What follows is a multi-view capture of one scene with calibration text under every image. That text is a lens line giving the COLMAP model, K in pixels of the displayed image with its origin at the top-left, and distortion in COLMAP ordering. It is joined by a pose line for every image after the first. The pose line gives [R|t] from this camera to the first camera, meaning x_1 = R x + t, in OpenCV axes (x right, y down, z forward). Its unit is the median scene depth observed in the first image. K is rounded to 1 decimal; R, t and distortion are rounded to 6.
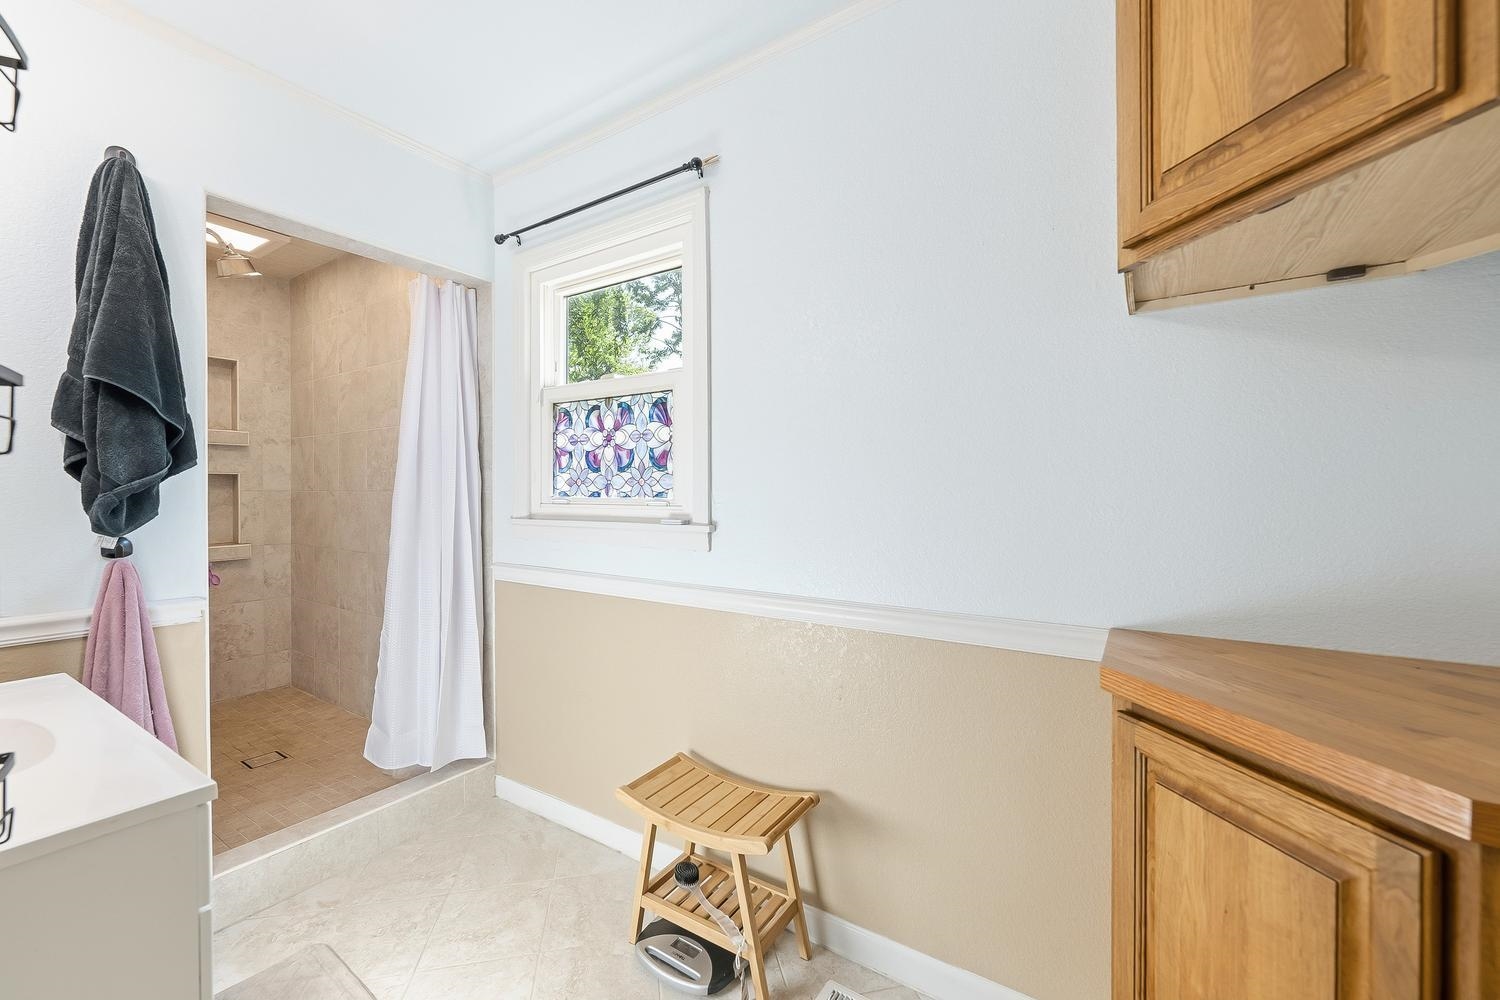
lens RADIAL K [[625.9, 0, 749.8], [0, 625.9, 483.2], [0, 0, 1]] dist [-0.001084, -0.000158]
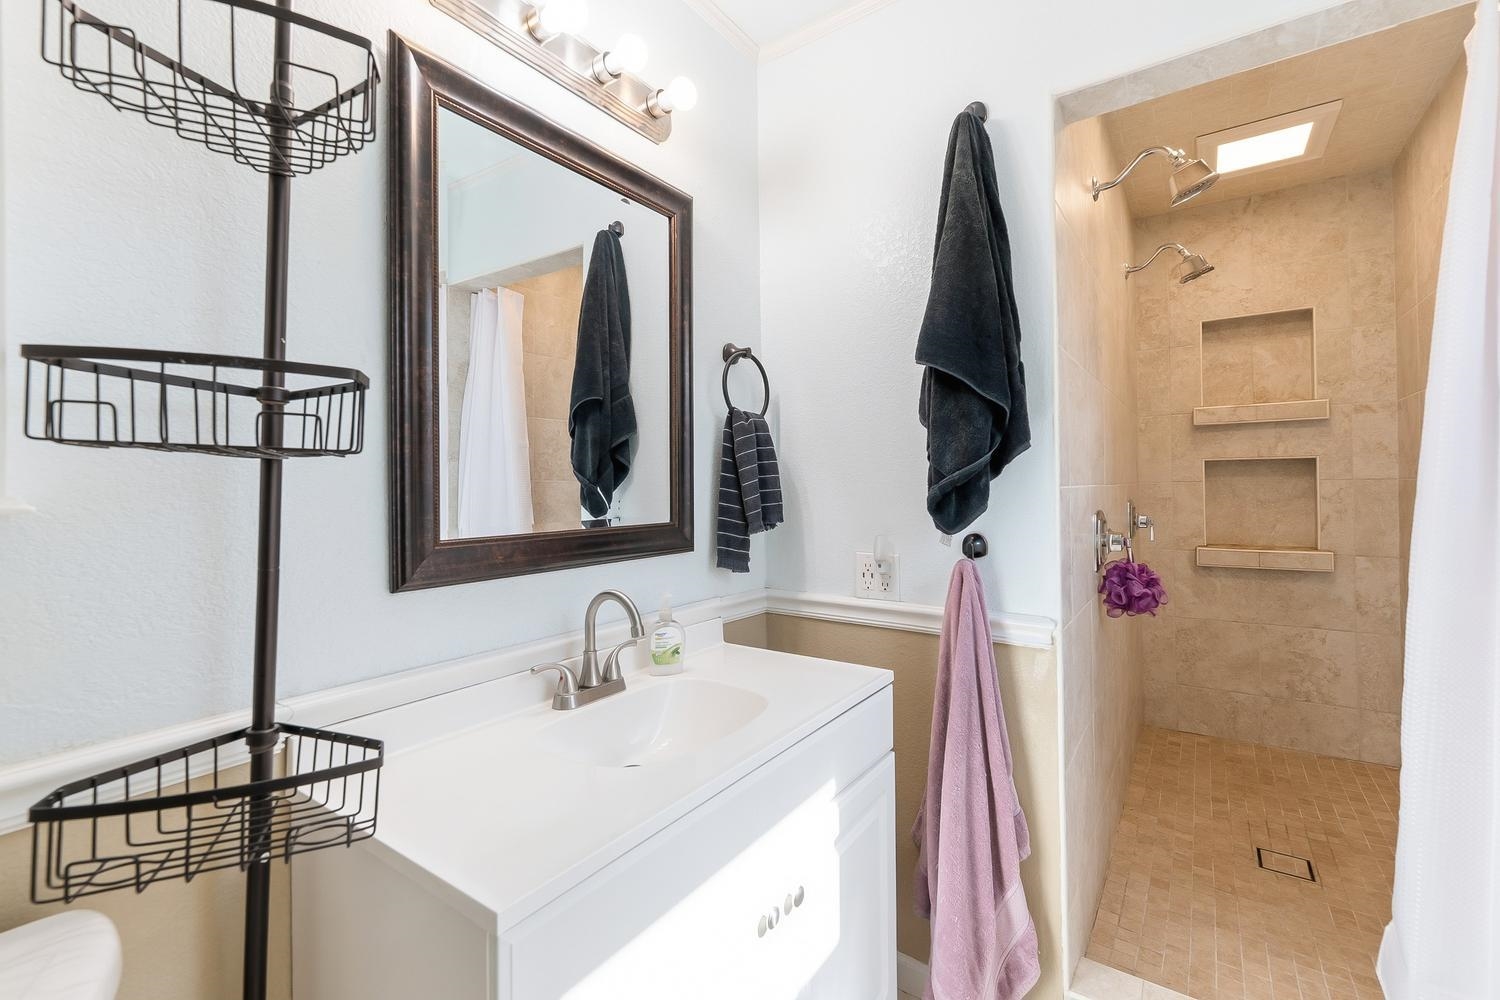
lens RADIAL K [[625.9, 0, 749.8], [0, 625.9, 483.2], [0, 0, 1]] dist [-0.001084, -0.000158]
pose [[-0.032123, -0.002909, -0.999480, -0.043760], [0.022249, 0.999746, -0.003625, 0.003831], [0.999236, -0.022354, -0.032050, 0.341137]]
